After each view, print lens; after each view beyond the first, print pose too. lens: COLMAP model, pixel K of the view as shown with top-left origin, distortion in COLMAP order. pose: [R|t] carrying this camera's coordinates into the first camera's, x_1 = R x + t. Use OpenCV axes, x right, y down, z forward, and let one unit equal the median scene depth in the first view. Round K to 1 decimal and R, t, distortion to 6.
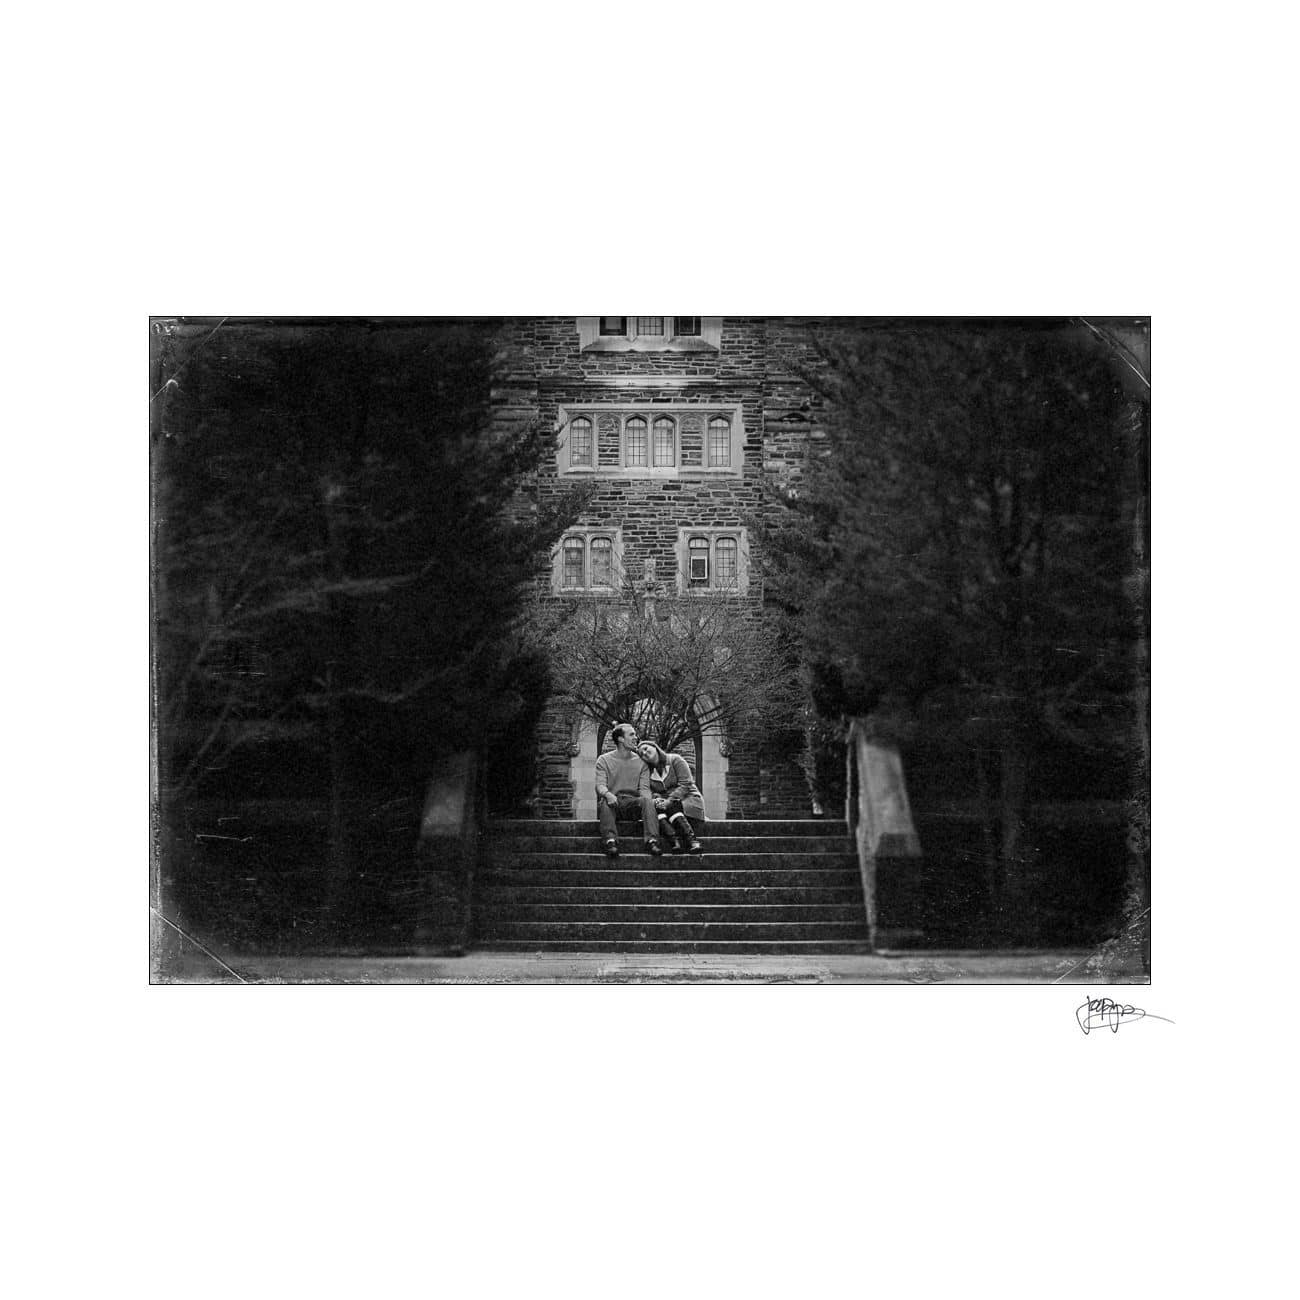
lens RADIAL K [[8672.0, 0, 650.1], [0, 8672.0, 649.8], [0, 0, 1]] dist [-0.087778, 0.000000]
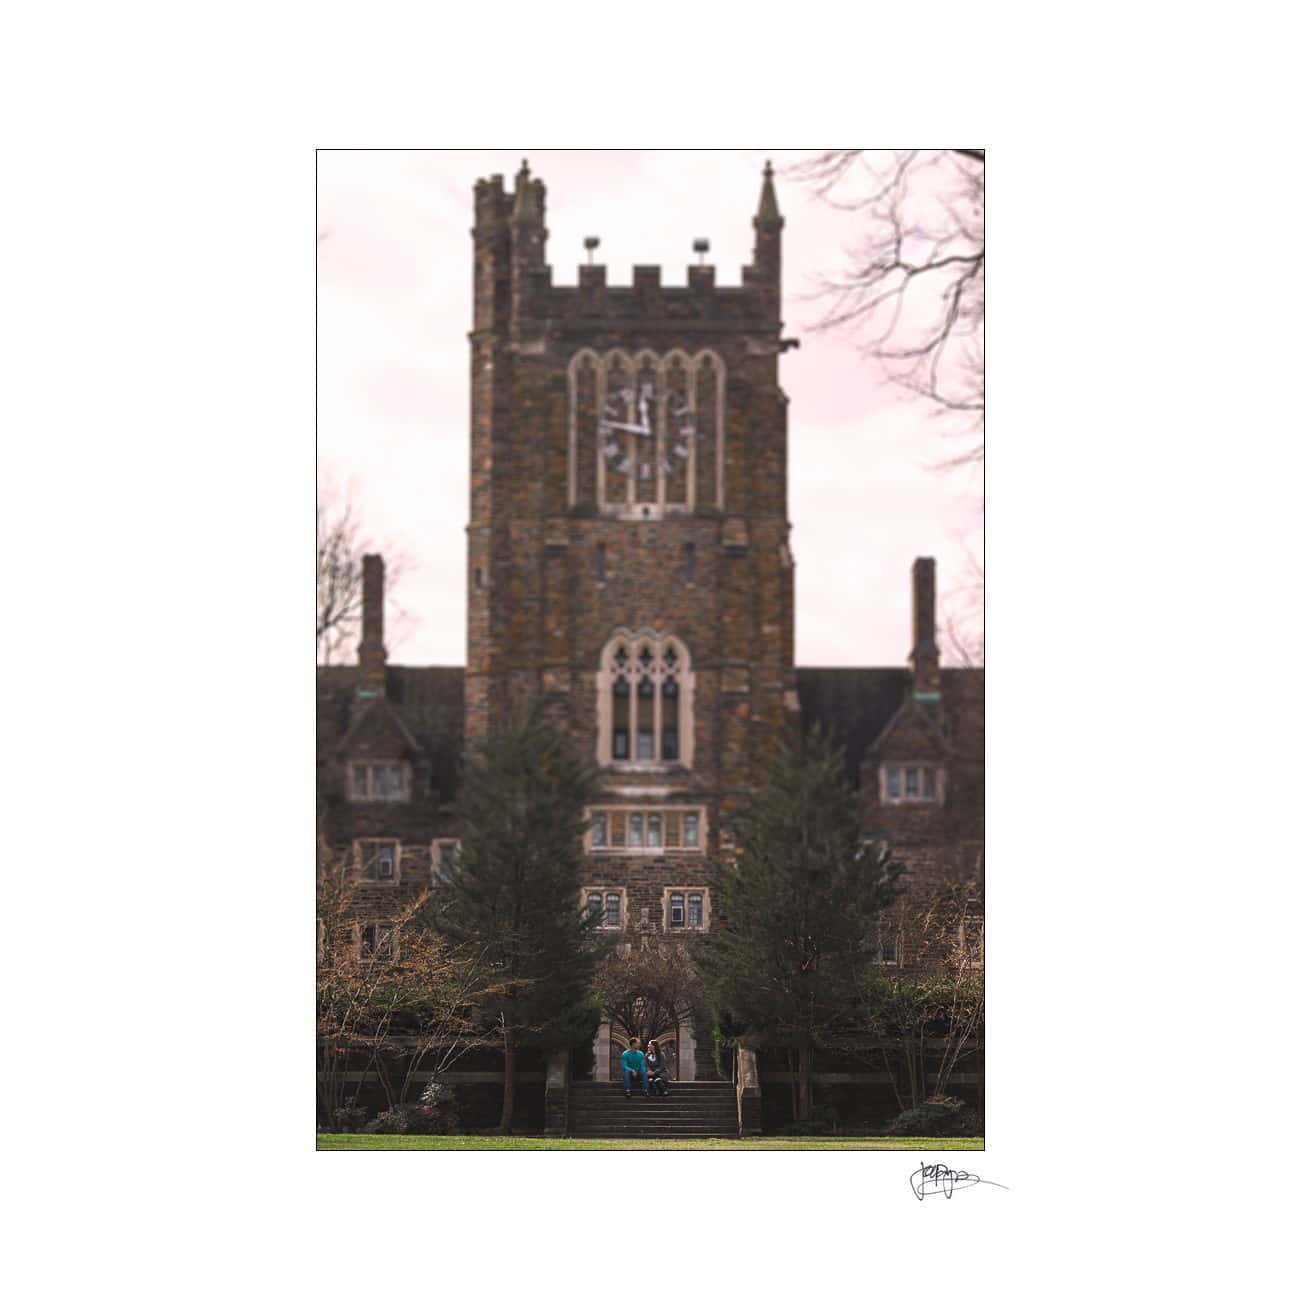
lens RADIAL K [[8672.0, 0, 649.9], [0, 8672.0, 650.2], [0, 0, 1]] dist [-0.087778, 0.000000]
pose [[0.999997, 0.002454, 0.000617, -0.000186], [-0.002435, 0.999556, -0.029713, -0.010536], [-0.000690, 0.029711, 0.999558, -0.519281]]
